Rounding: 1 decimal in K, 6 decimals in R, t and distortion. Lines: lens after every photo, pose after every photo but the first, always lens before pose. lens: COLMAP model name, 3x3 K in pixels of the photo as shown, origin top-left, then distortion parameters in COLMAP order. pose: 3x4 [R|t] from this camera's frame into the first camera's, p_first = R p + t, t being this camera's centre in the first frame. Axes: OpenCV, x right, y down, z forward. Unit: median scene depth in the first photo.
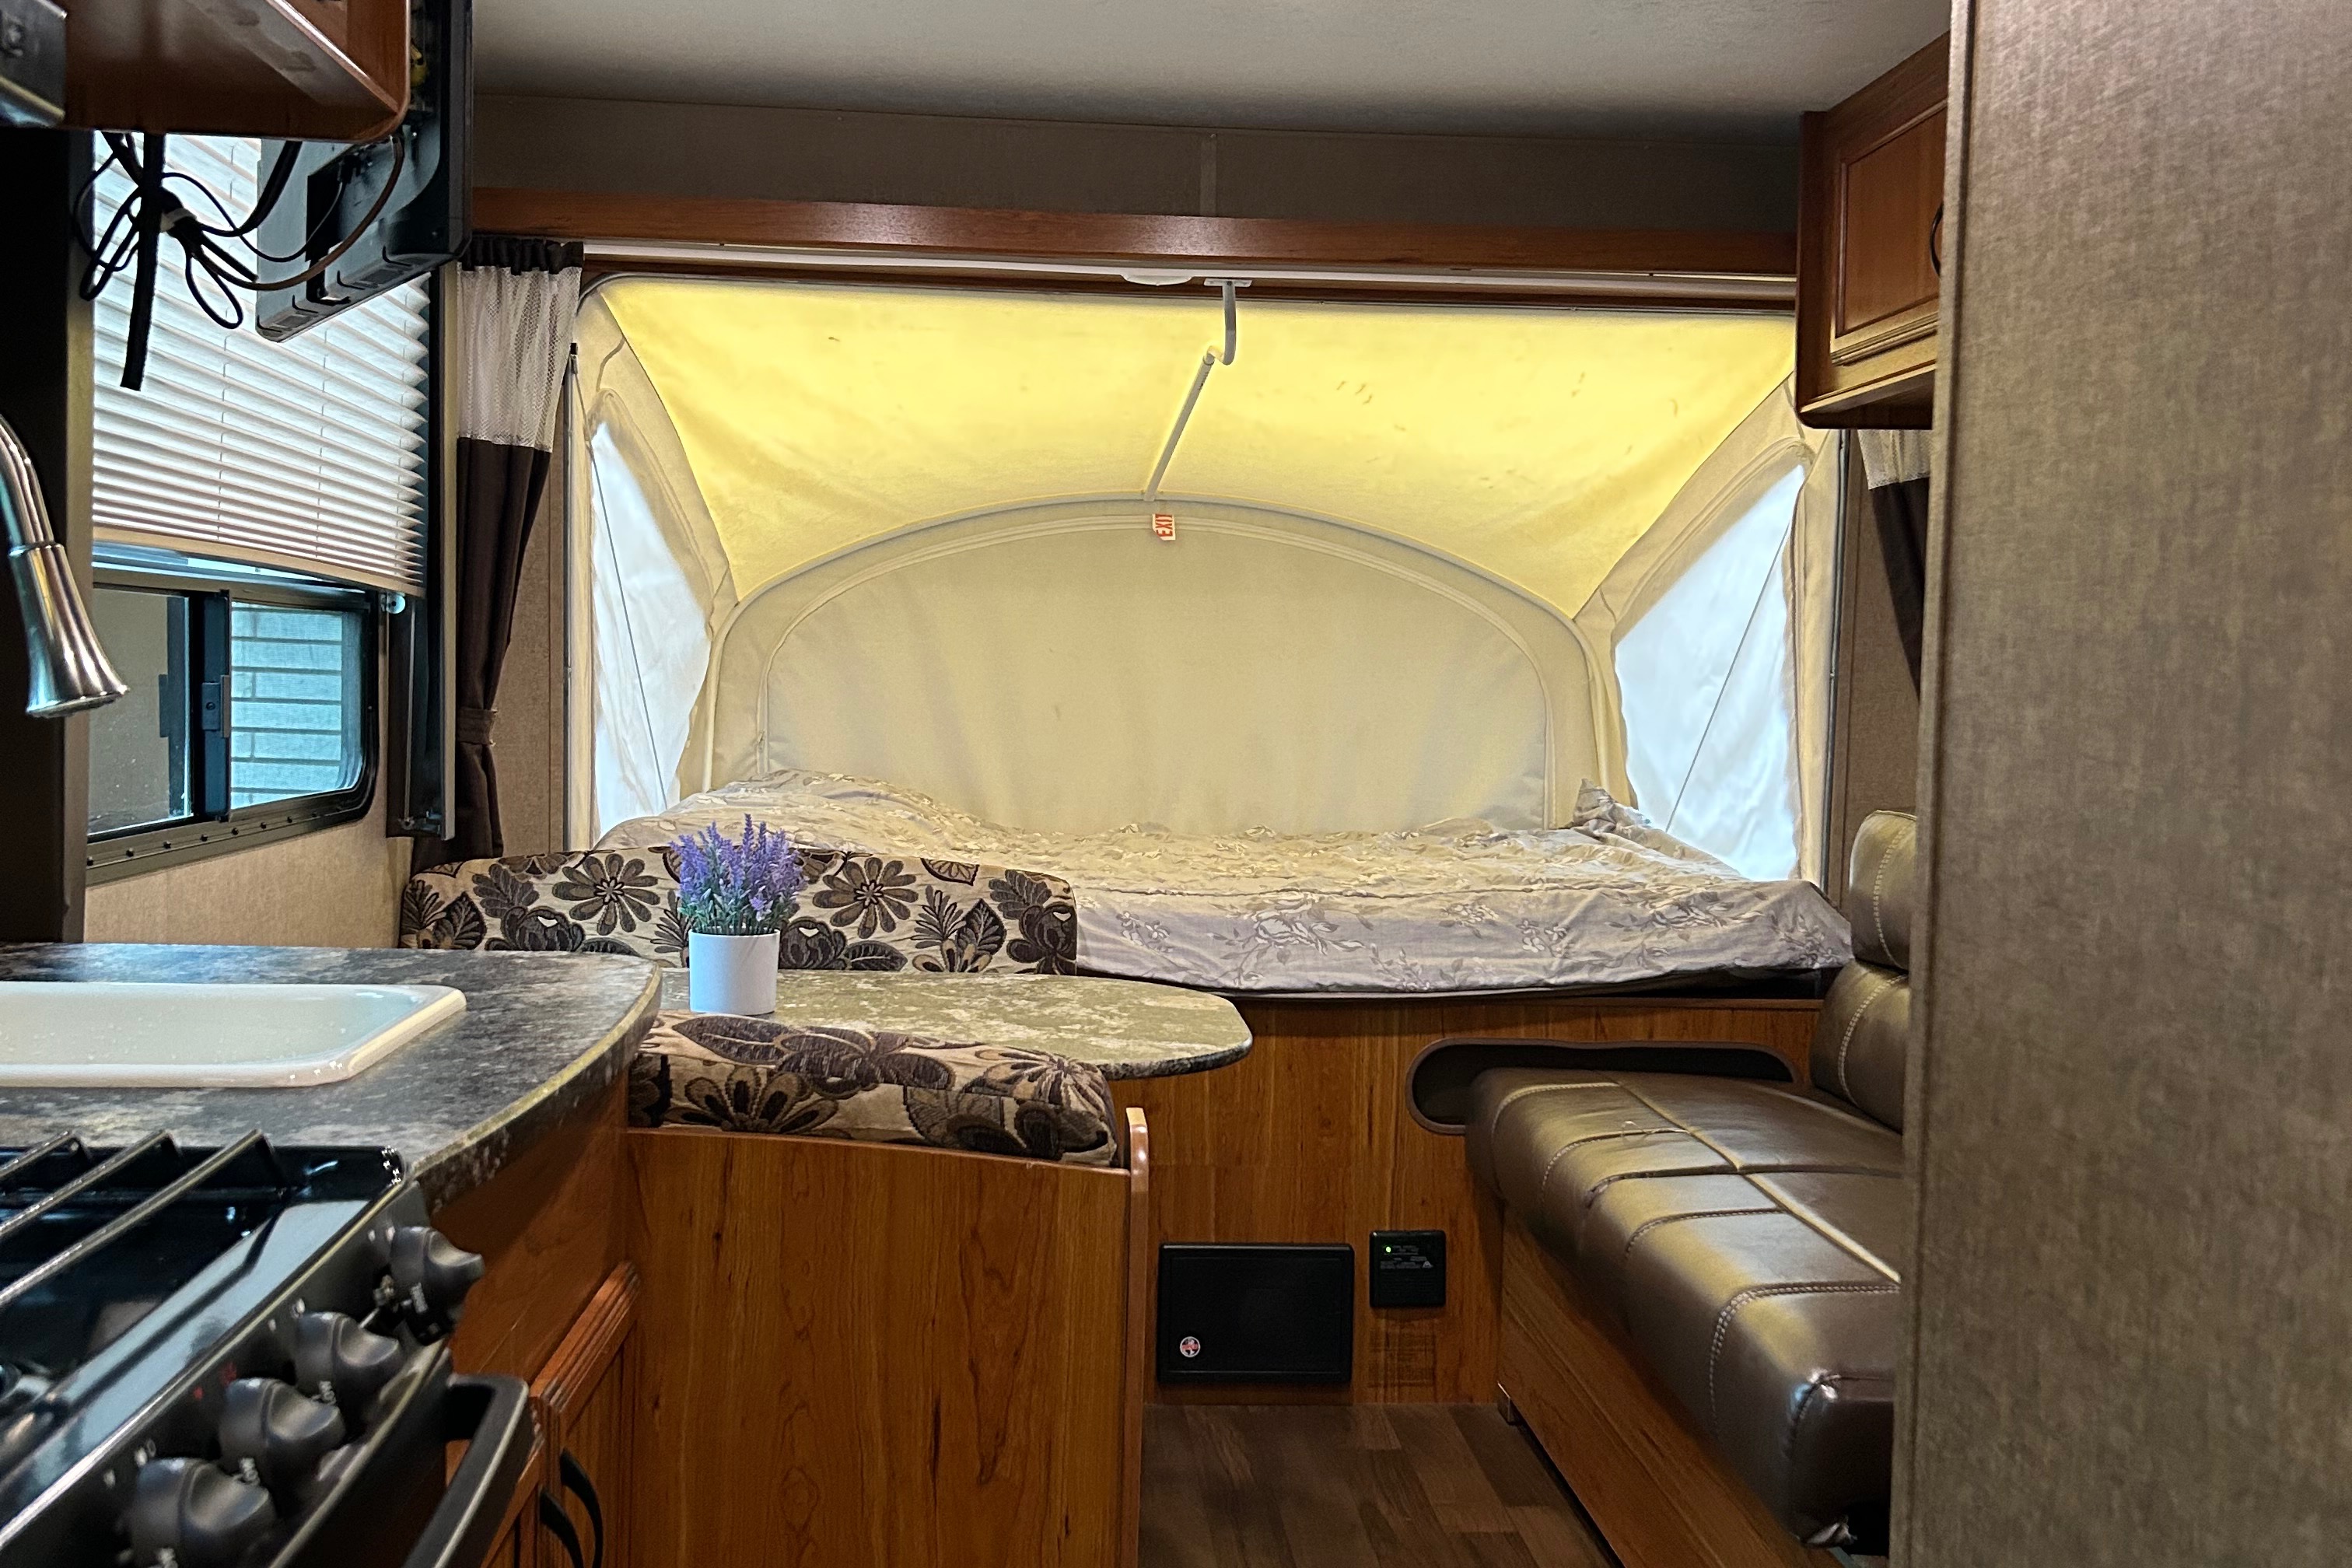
lens RADIAL K [[2309.7, 0, 1190.0], [0, 2309.7, 798.1], [0, 0, 1]] dist [0.094999, -0.205822]
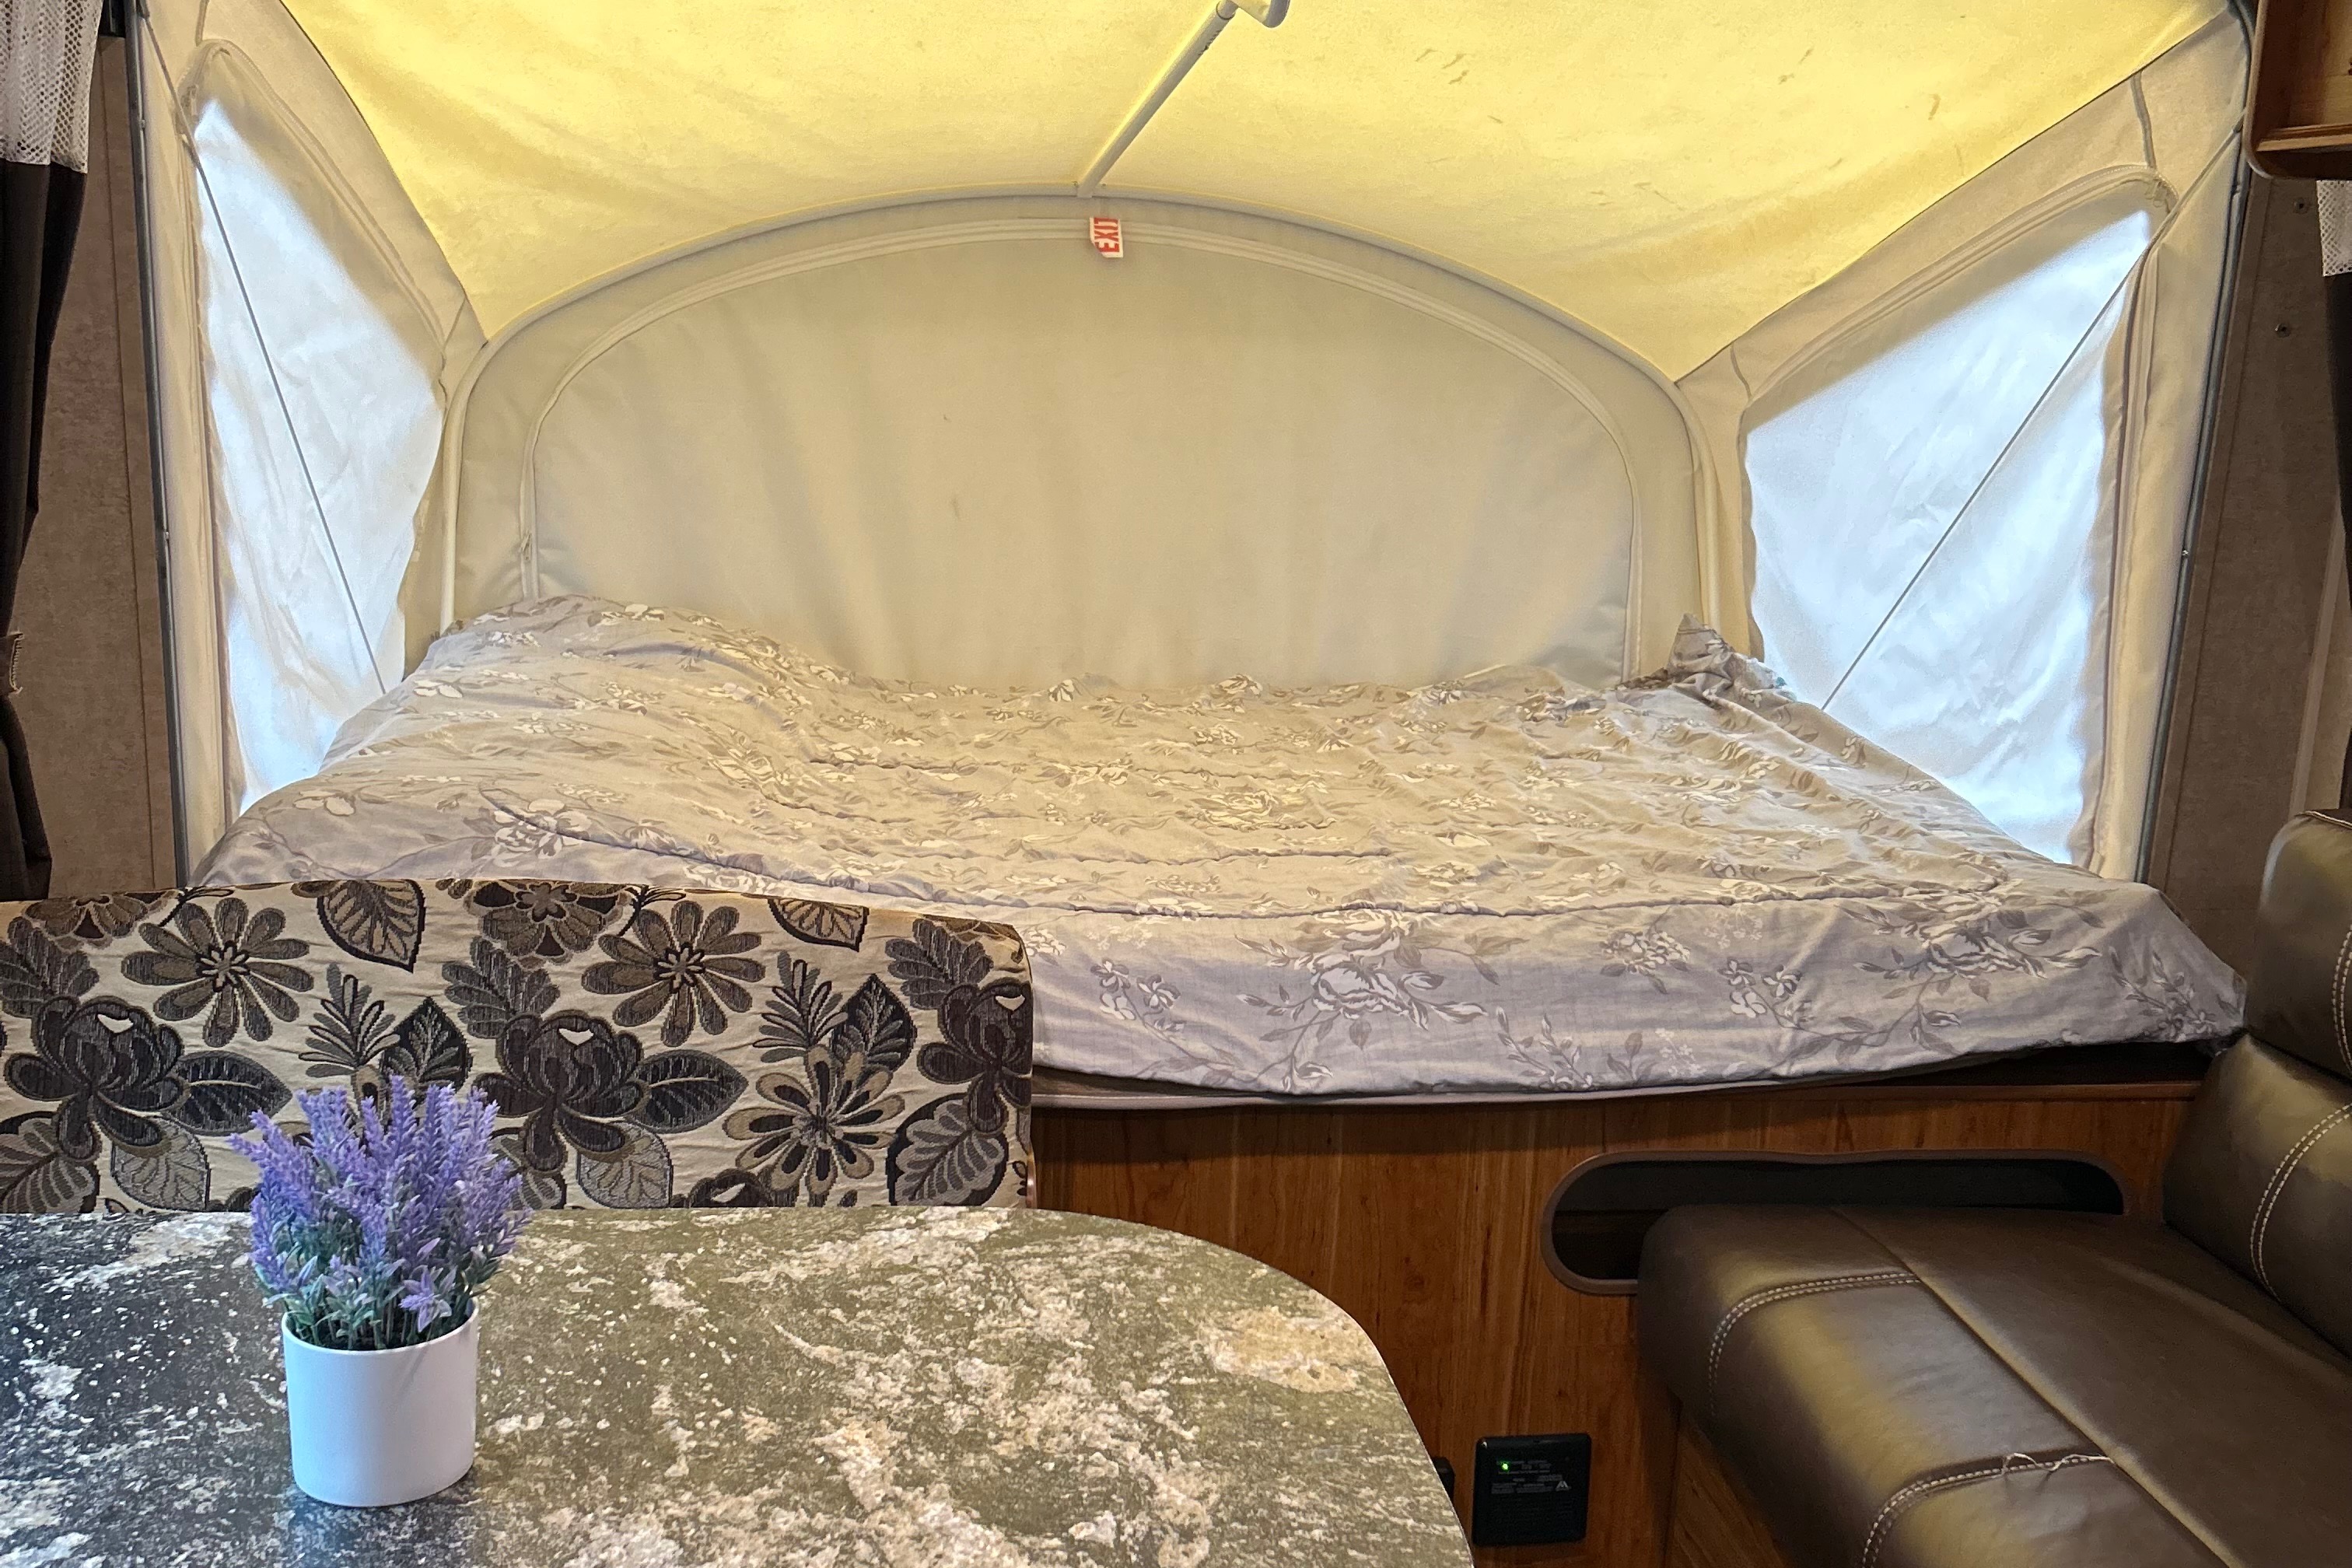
lens RADIAL K [[2303.5, 0, 1184.2], [0, 2303.5, 814.4], [0, 0, 1]] dist [0.105732, -0.306354]
pose [[0.997734, 0.004946, 0.067103, -0.048062], [-0.016454, 0.984950, 0.172052, -0.094332], [-0.065242, -0.172766, 0.982800, 0.398617]]
